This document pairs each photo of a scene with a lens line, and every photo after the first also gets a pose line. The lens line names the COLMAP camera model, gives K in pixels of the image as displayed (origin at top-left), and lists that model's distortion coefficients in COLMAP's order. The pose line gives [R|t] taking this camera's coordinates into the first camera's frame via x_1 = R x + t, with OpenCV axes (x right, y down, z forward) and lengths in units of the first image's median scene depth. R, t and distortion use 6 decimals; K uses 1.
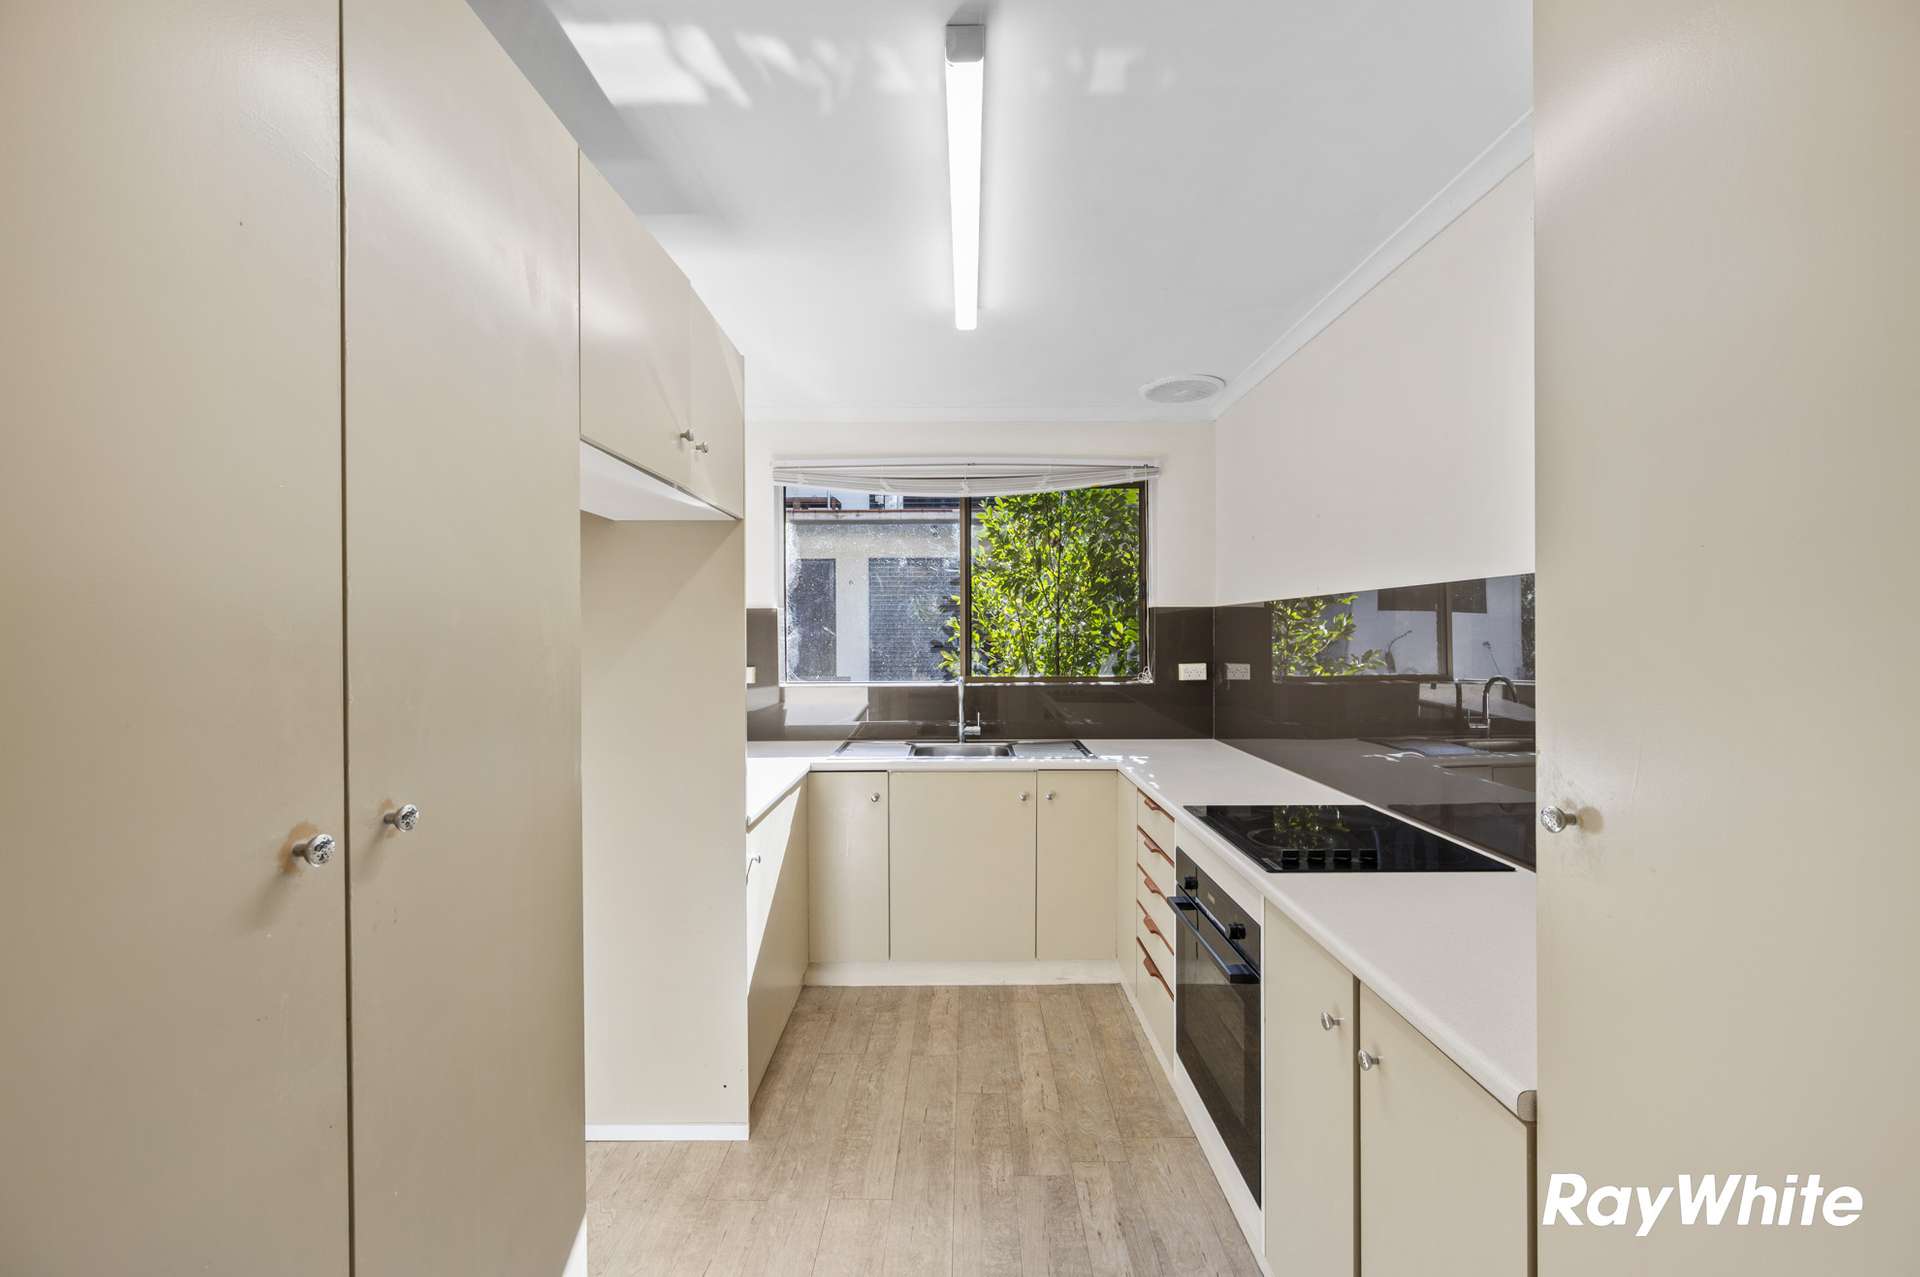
lens RADIAL K [[753.2, 0, 955.1], [0, 753.2, 632.0], [0, 0, 1]] dist [-0.003147, 0.000603]
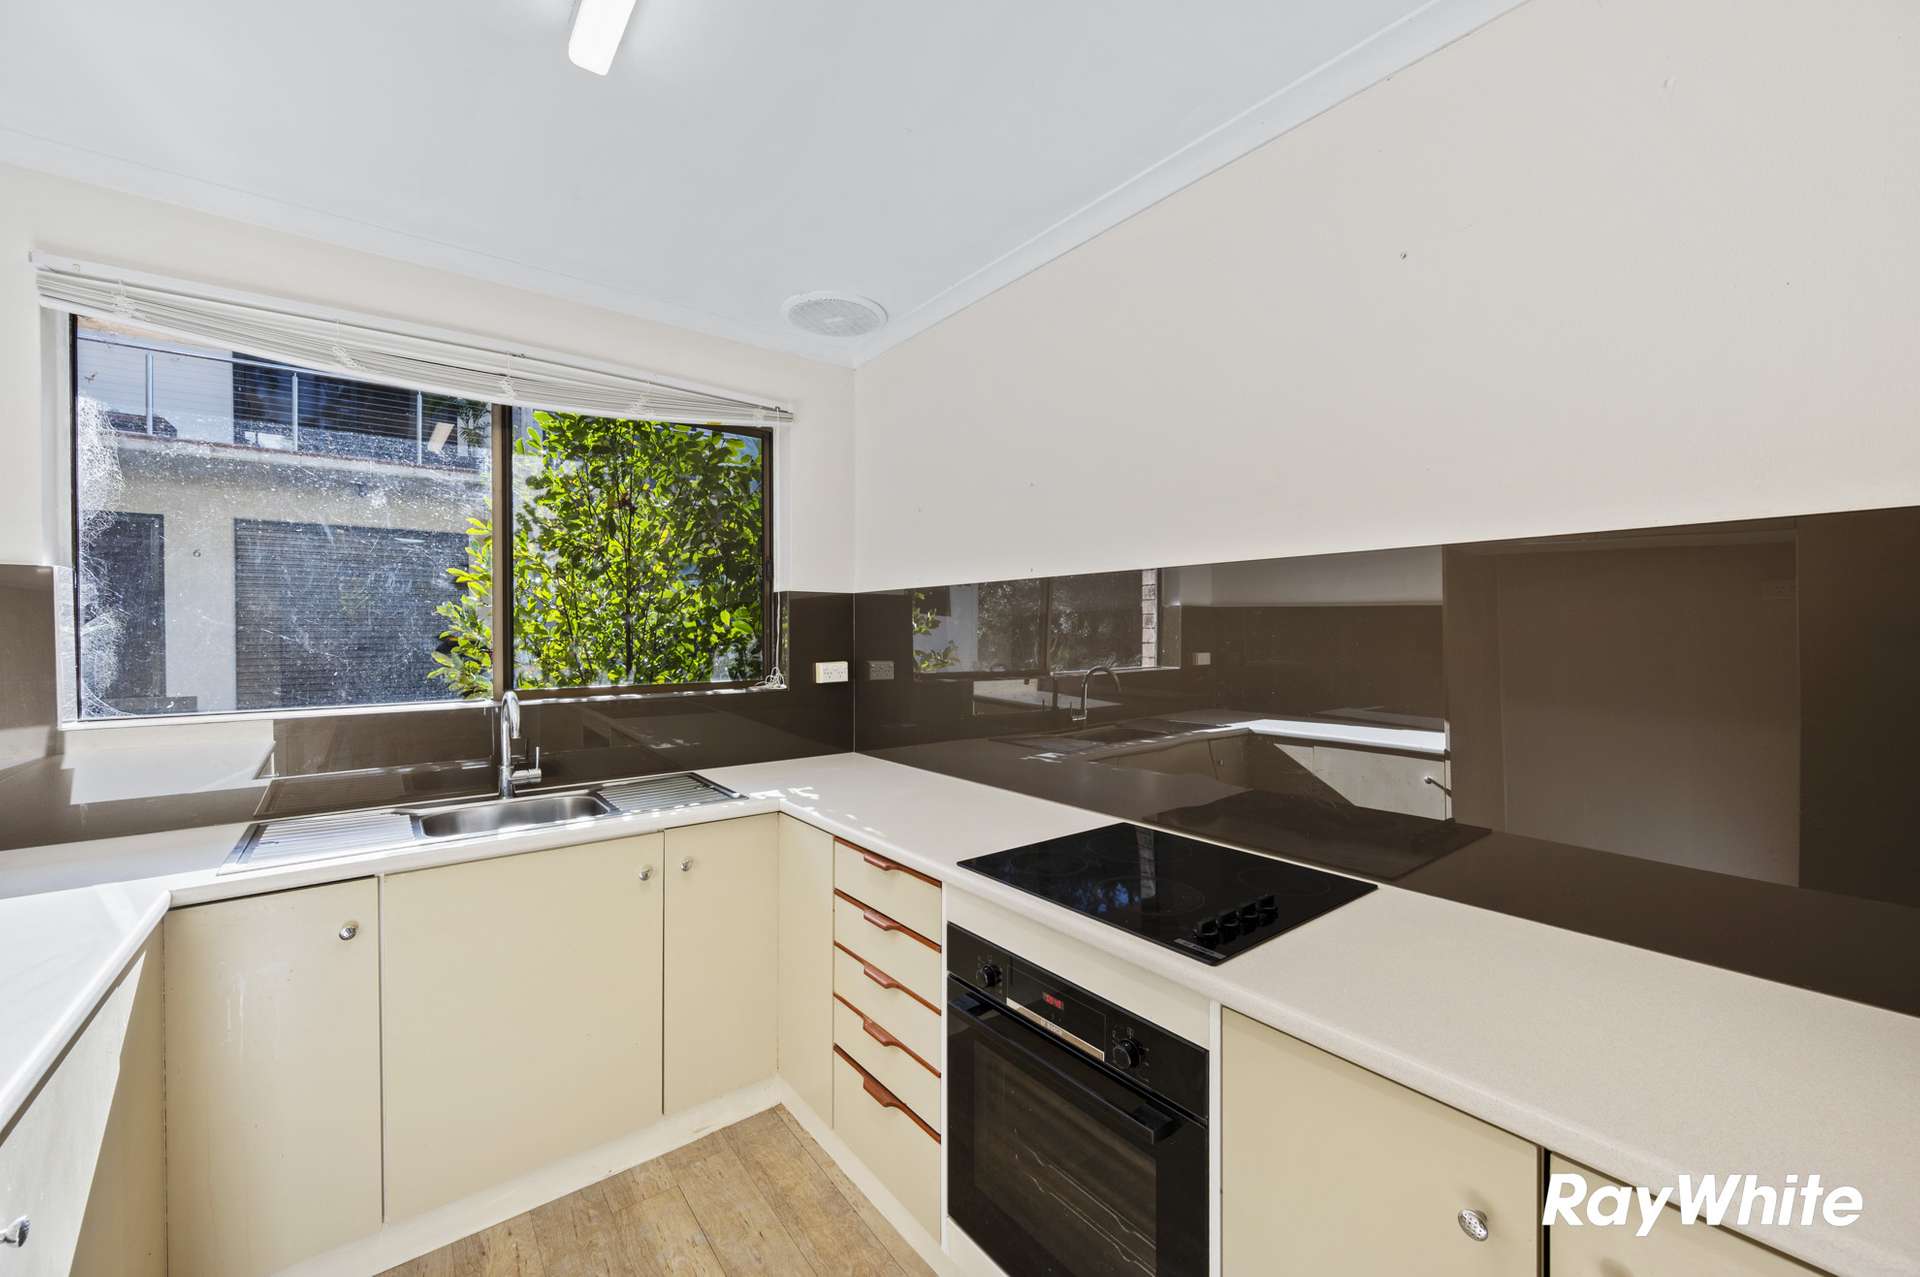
lens RADIAL K [[753.2, 0, 958.5], [0, 753.2, 635.8], [0, 0, 1]] dist [-0.003147, 0.000603]
pose [[0.785896, -0.002098, 0.618355, -0.081846], [-0.001214, 0.999987, 0.004935, 0.009529], [-0.618357, -0.004629, 0.785883, 0.281230]]
